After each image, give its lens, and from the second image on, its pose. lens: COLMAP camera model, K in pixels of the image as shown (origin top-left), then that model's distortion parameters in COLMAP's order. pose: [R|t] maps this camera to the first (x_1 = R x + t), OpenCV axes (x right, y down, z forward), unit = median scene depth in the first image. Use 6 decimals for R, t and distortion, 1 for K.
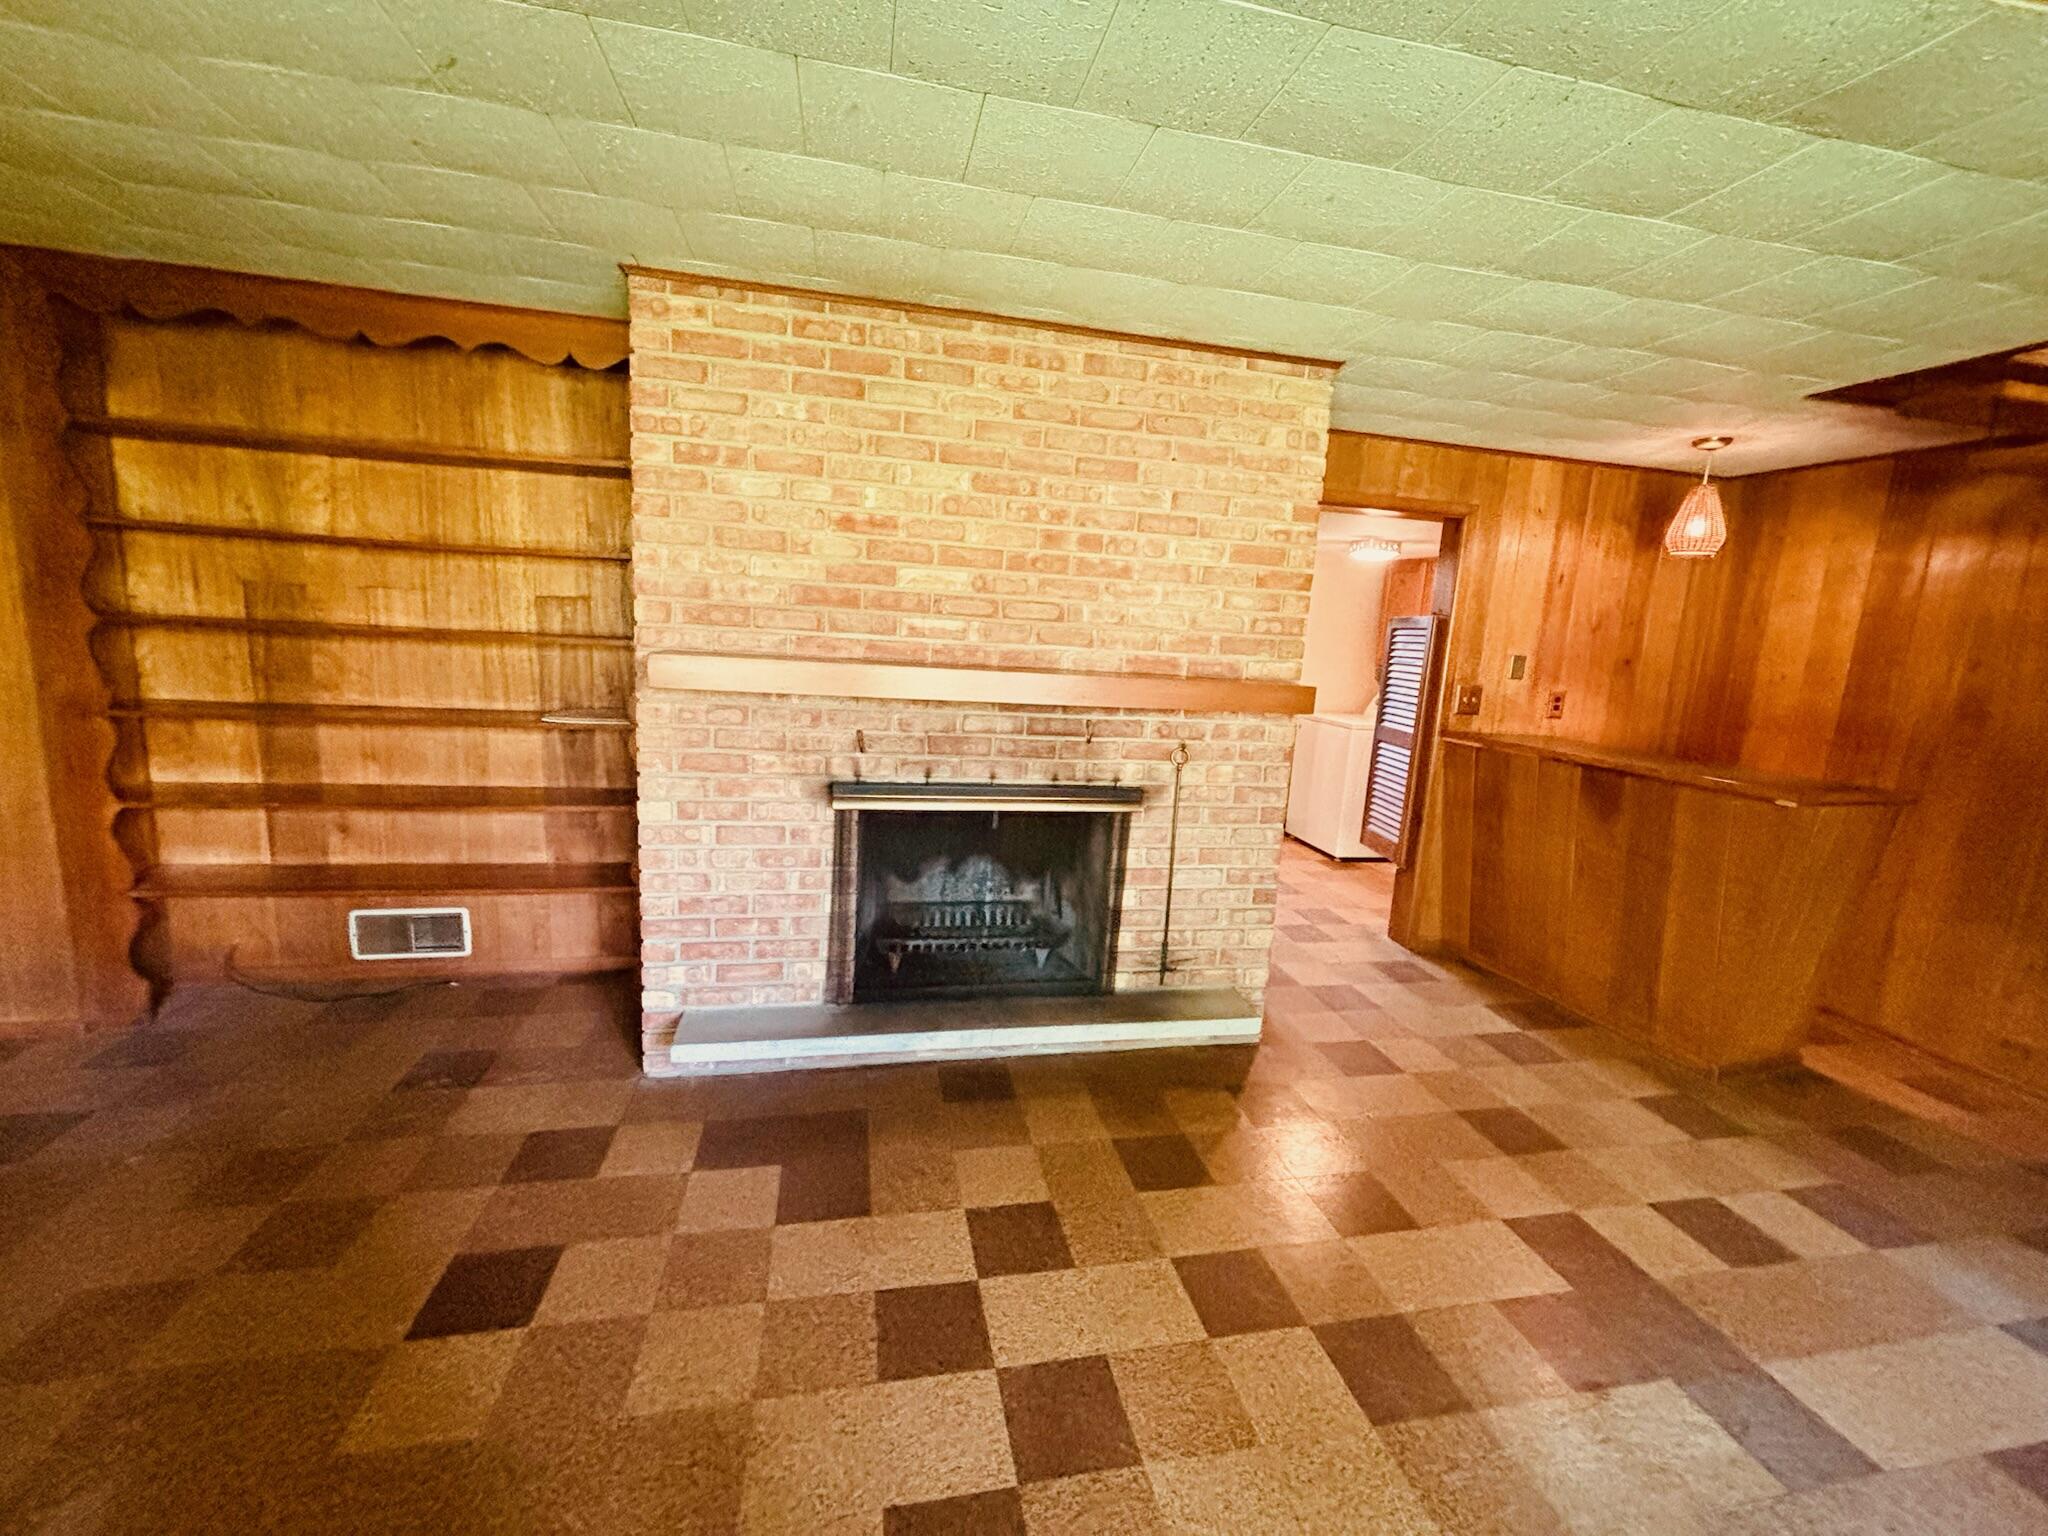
lens RADIAL K [[827.0, 0, 1021.2], [0, 827.0, 759.4], [0, 0, 1]] dist [0.005257, -0.001813]
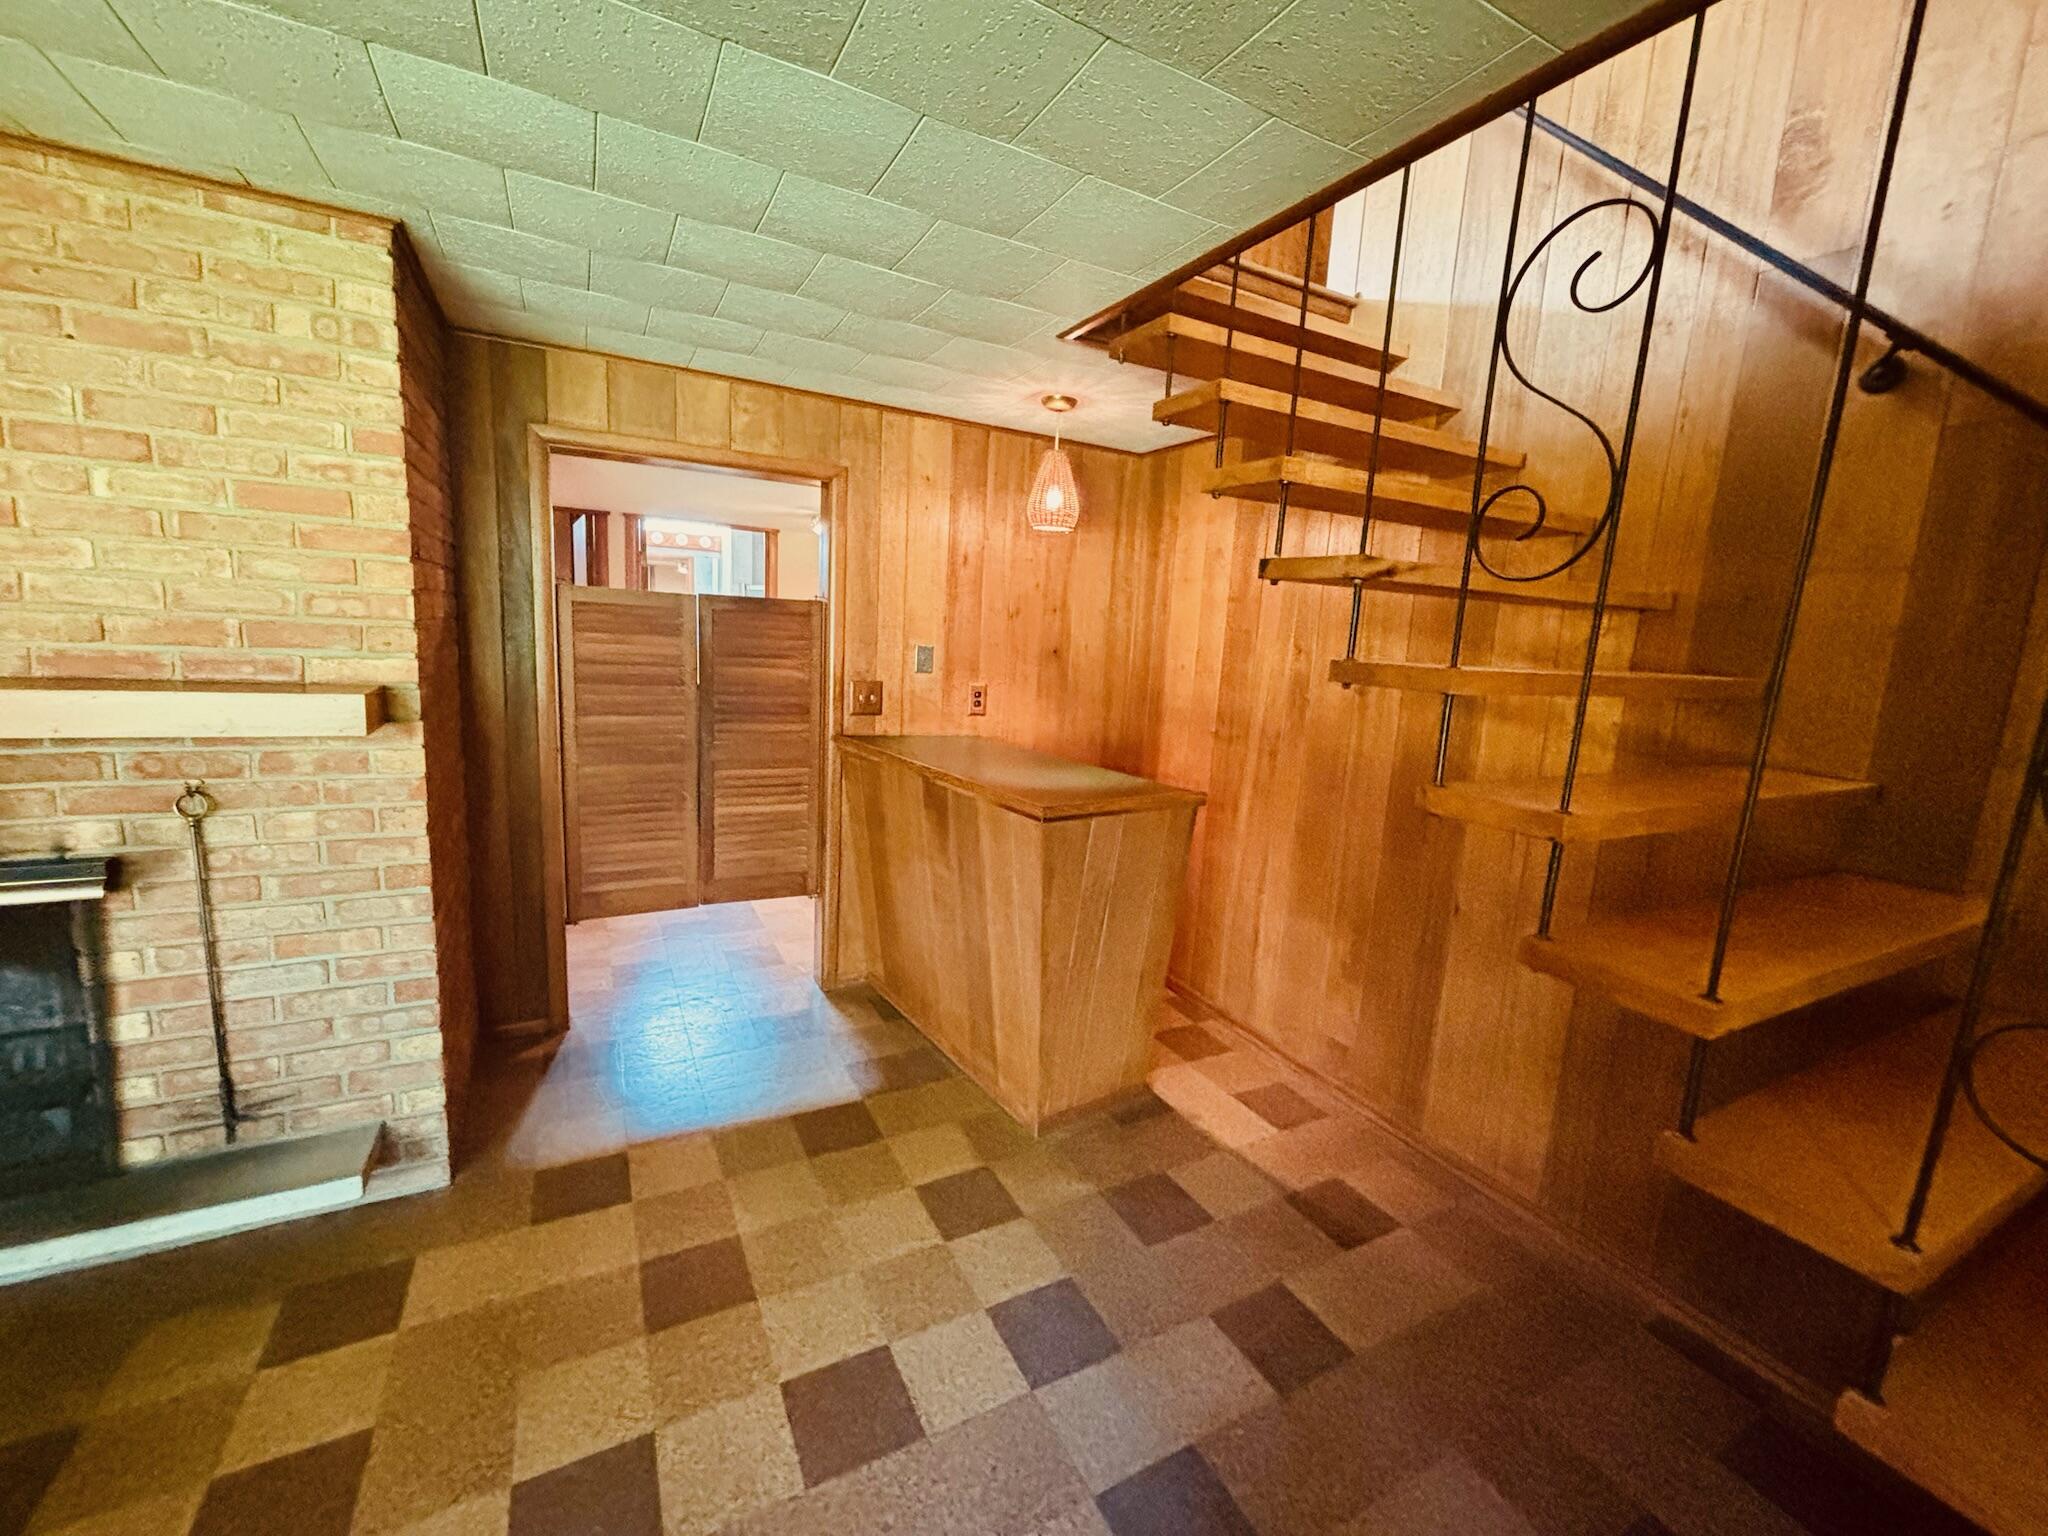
lens RADIAL K [[827.0, 0, 1028.5], [0, 827.0, 759.5], [0, 0, 1]] dist [0.005257, -0.001813]
pose [[0.960464, -0.048628, 0.274125, 0.661516], [0.046413, 0.998816, 0.014564, -0.018388], [-0.274508, -0.001265, 0.961584, 0.190313]]
